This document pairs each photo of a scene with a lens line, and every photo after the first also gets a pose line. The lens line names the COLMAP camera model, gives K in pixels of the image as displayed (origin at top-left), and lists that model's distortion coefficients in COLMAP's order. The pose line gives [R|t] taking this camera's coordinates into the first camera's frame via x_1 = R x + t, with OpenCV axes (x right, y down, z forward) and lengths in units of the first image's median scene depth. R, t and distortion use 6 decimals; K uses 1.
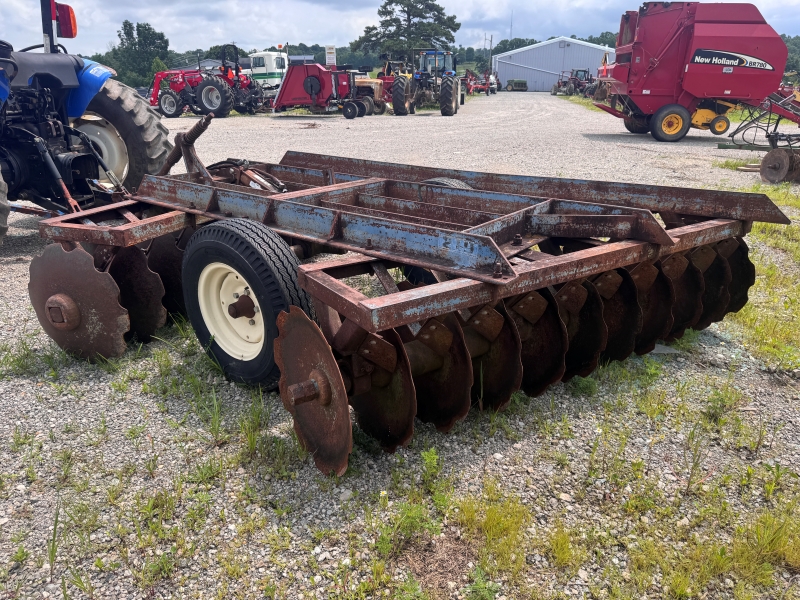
lens RADIAL K [[567.5, 0, 397.8], [0, 567.5, 301.0], [0, 0, 1]] dist [0.039636, -0.048660]
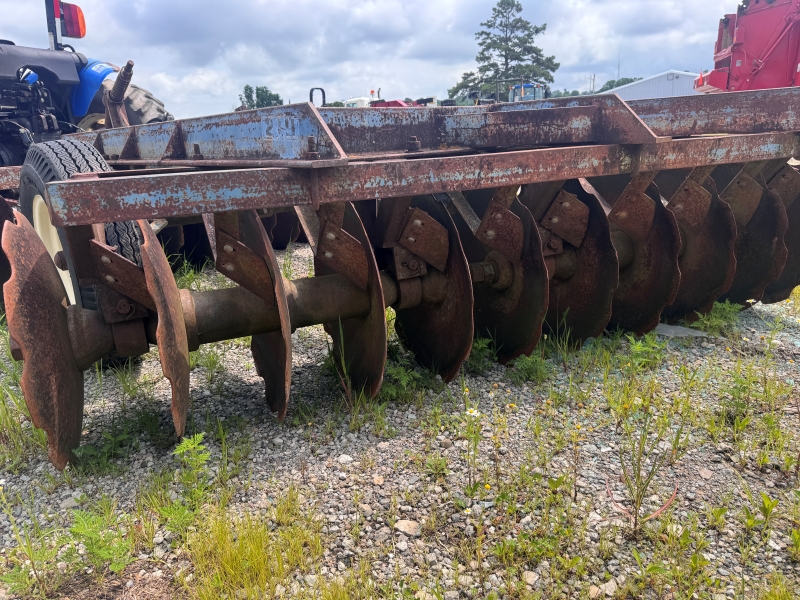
lens RADIAL K [[567.5, 0, 397.8], [0, 567.5, 301.1], [0, 0, 1]] dist [0.039636, -0.048660]
pose [[0.984030, 0.001007, -0.178000, 0.133708], [-0.014746, 0.997008, -0.075883, 0.055648], [0.177391, 0.077296, 0.981100, 0.144501]]
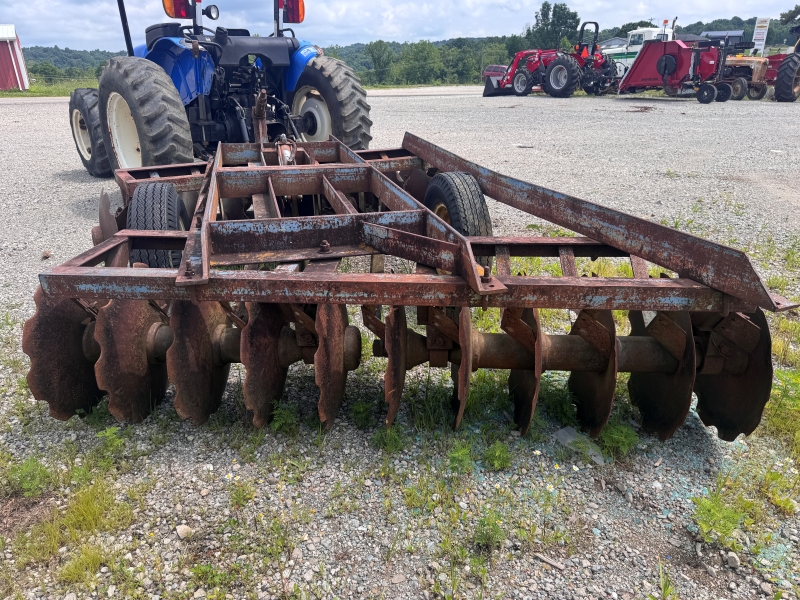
lens RADIAL K [[567.5, 0, 399.5], [0, 567.5, 299.7], [0, 0, 1]] dist [0.039636, -0.048660]
pose [[0.800859, 0.231637, -0.552240, 0.338116], [-0.215241, 0.971879, 0.095513, -0.057728], [0.558835, 0.042372, 0.828196, 0.149881]]
